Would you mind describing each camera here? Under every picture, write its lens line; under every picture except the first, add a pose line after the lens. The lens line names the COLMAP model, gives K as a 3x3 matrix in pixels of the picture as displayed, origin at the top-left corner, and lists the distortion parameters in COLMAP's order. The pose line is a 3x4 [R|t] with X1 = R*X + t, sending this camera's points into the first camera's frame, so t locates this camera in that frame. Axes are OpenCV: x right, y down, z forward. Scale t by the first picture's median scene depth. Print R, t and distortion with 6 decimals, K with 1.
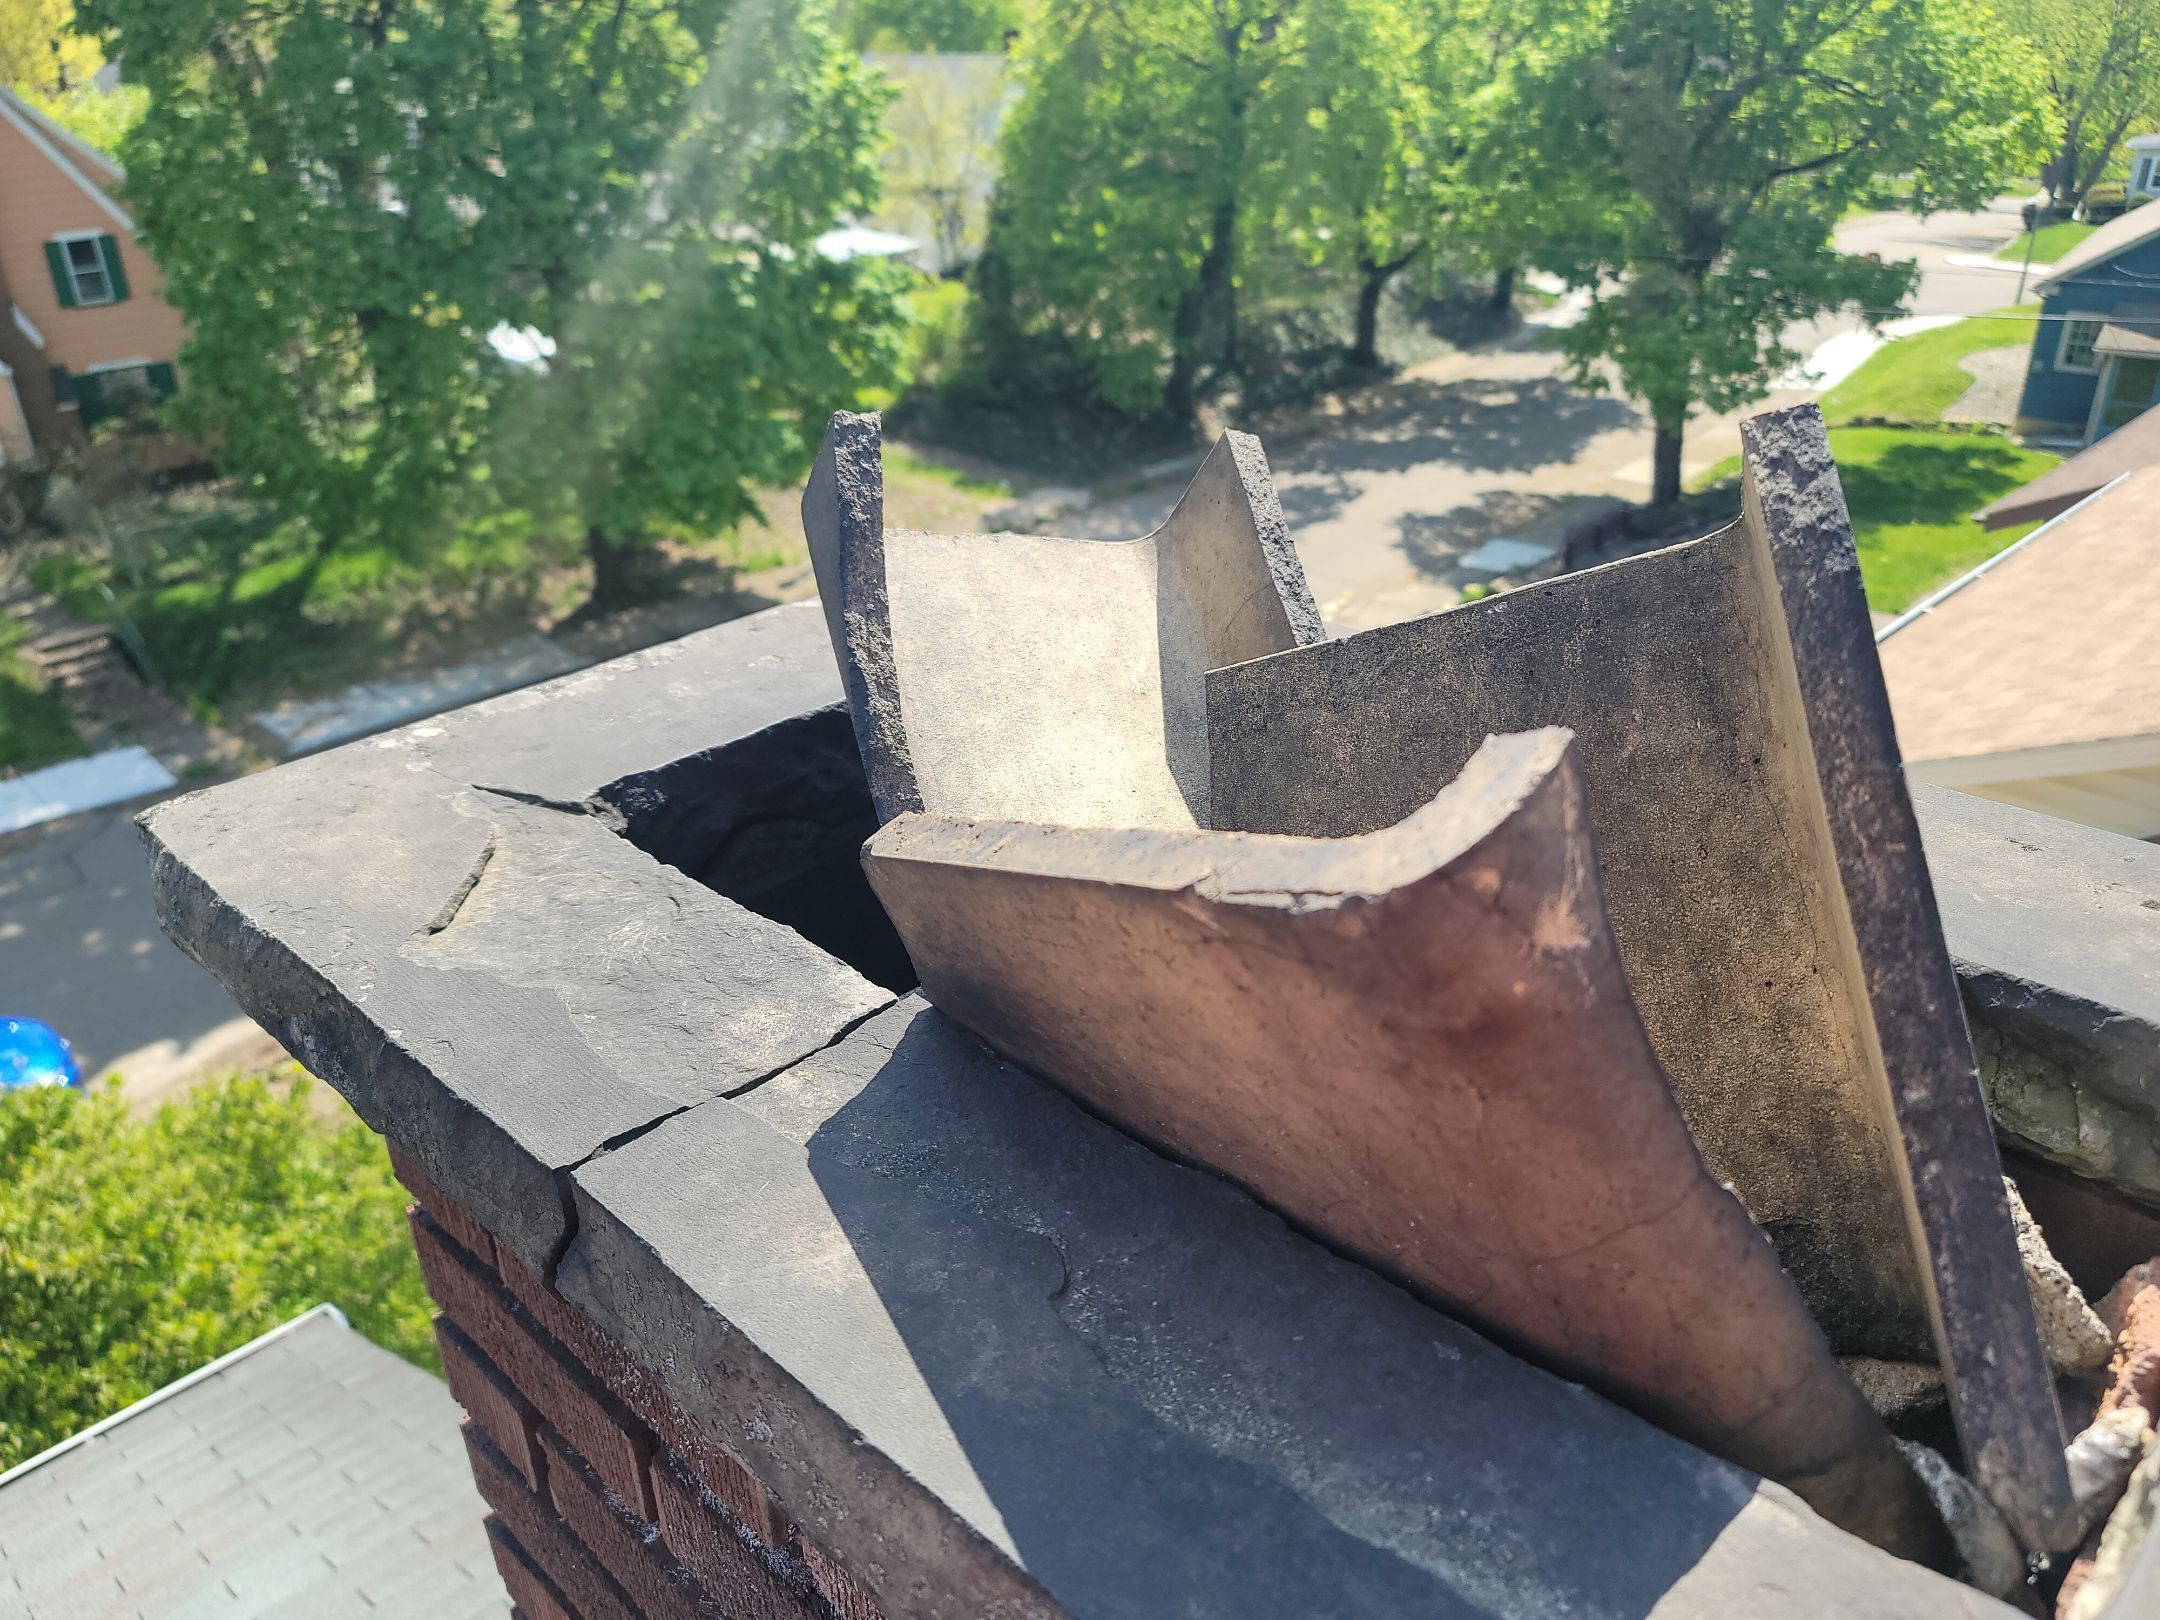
lens RADIAL K [[1680.8, 0, 1080.0], [0, 1680.8, 810.0], [0, 0, 1]] dist [0.013702, -0.011179]
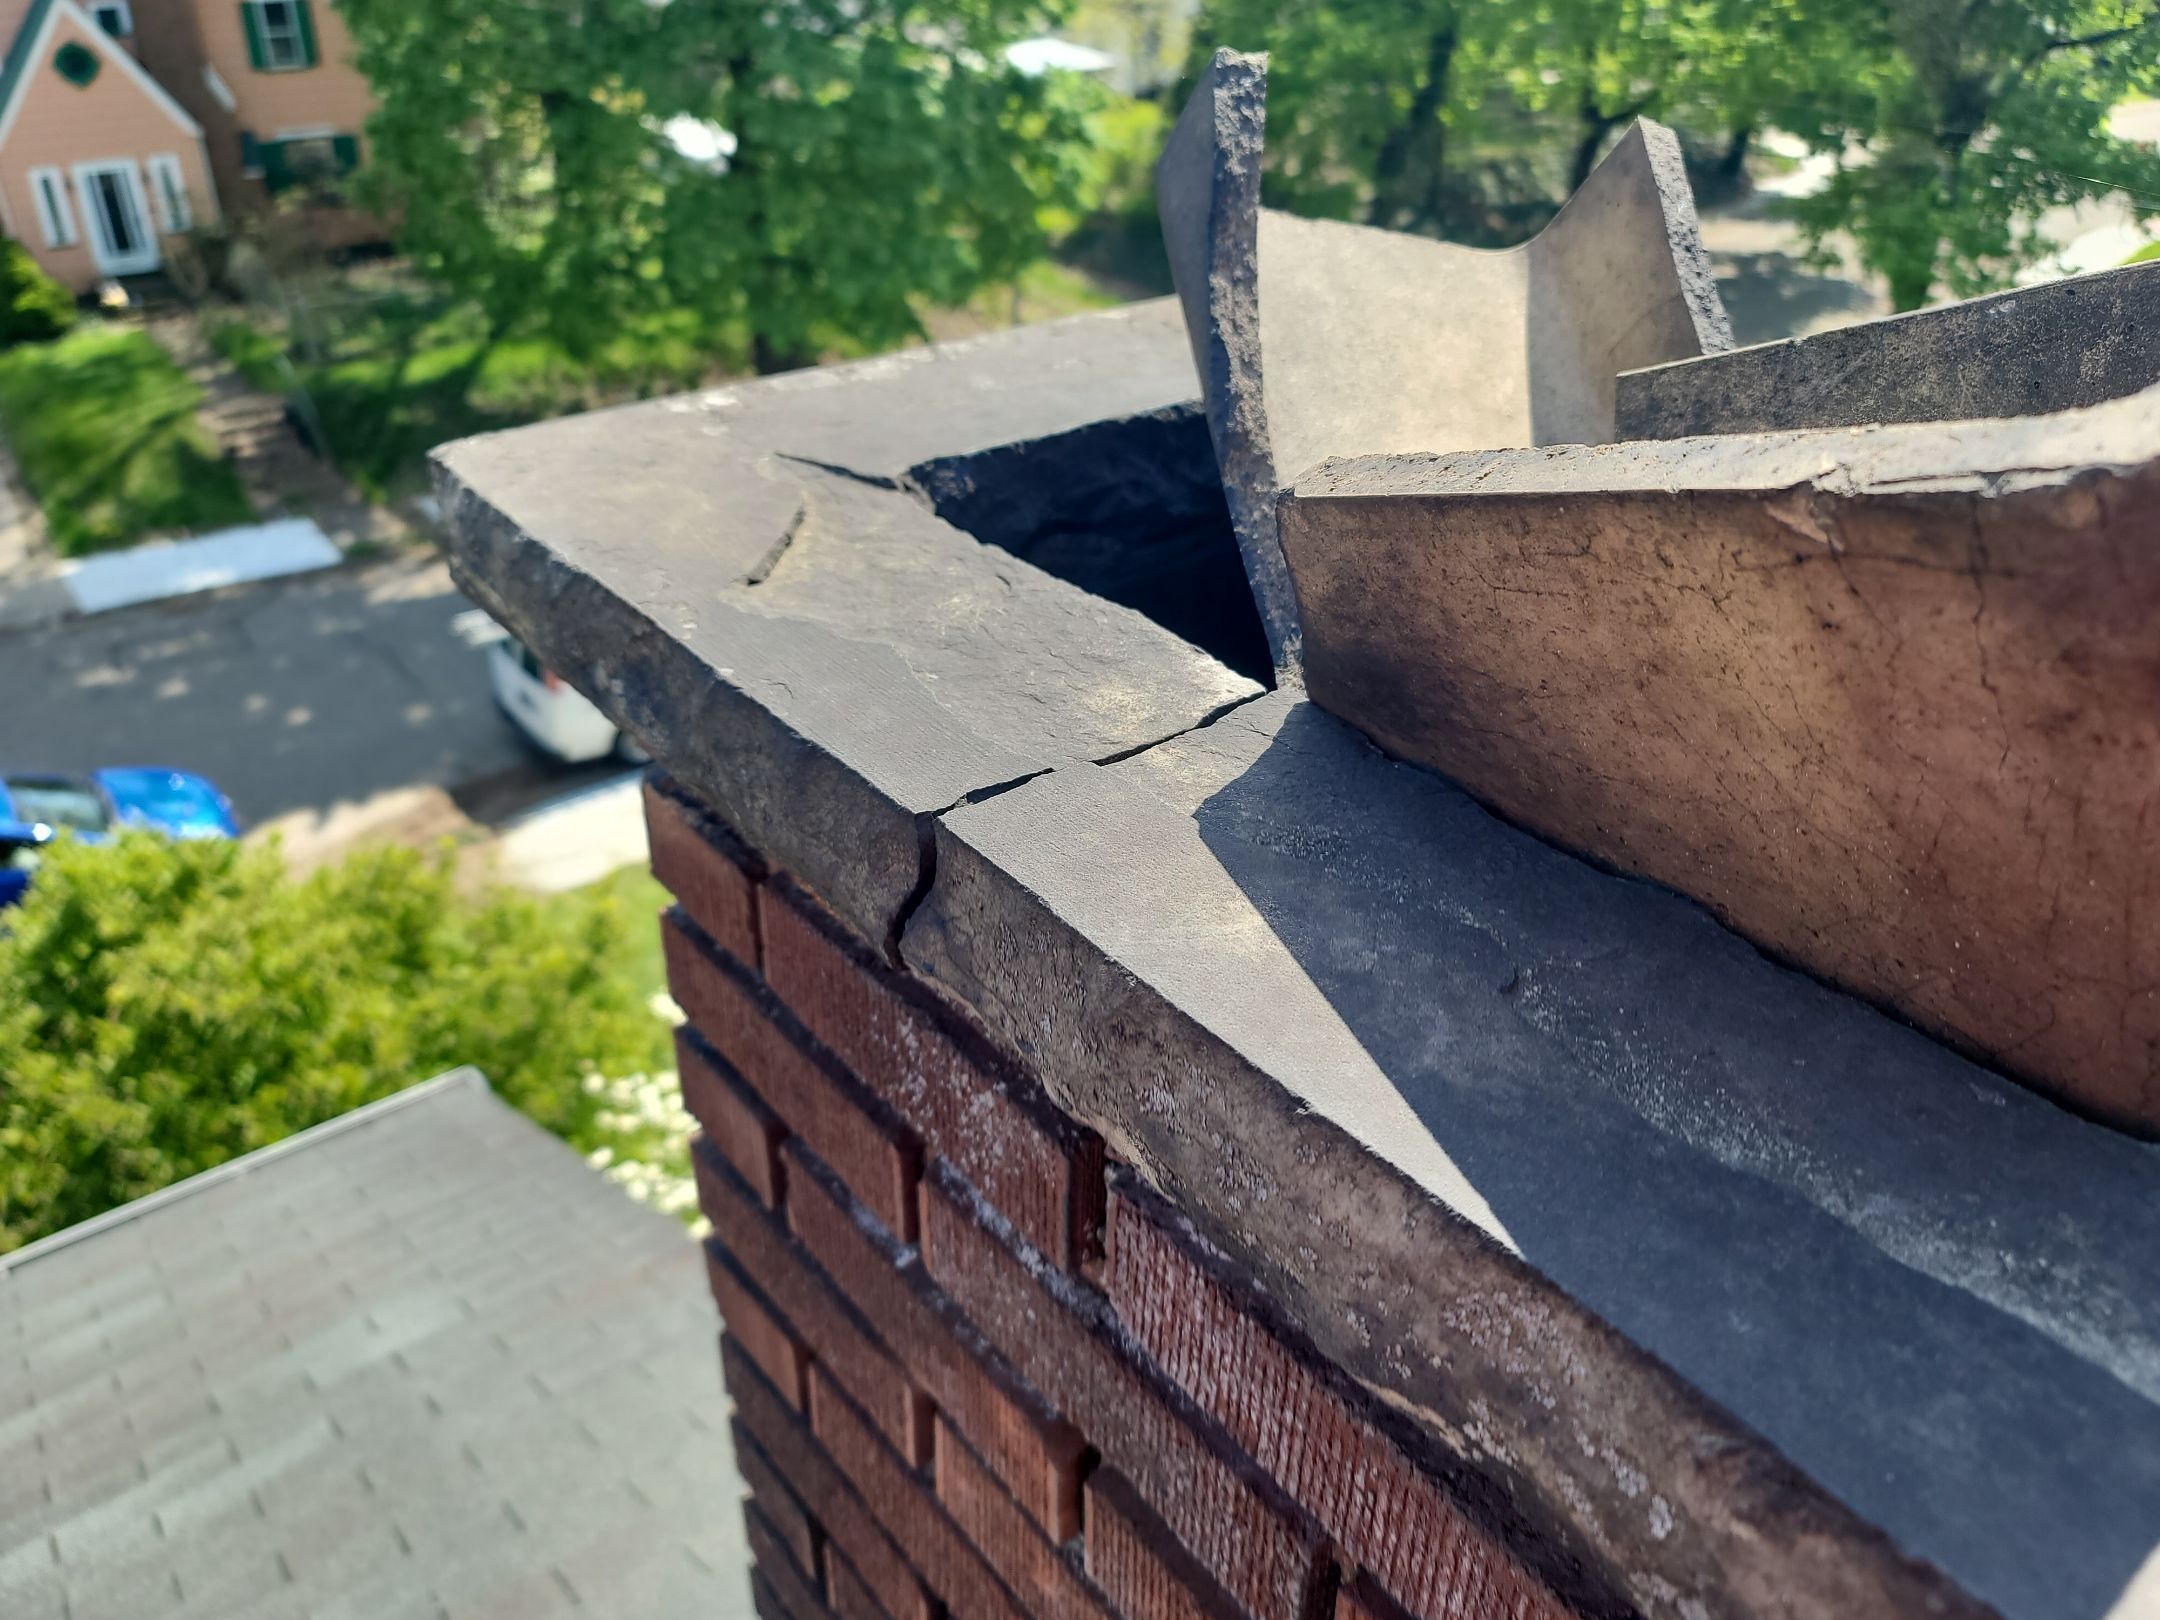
lens RADIAL K [[1708.1, 0, 1080.0], [0, 1708.1, 810.0], [0, 0, 1]] dist [0.014207, -0.004615]
pose [[0.992414, 0.097589, -0.074777, -0.101454], [-0.090934, 0.991982, 0.087761, 0.079666], [0.082742, -0.080296, 0.993331, 0.063190]]
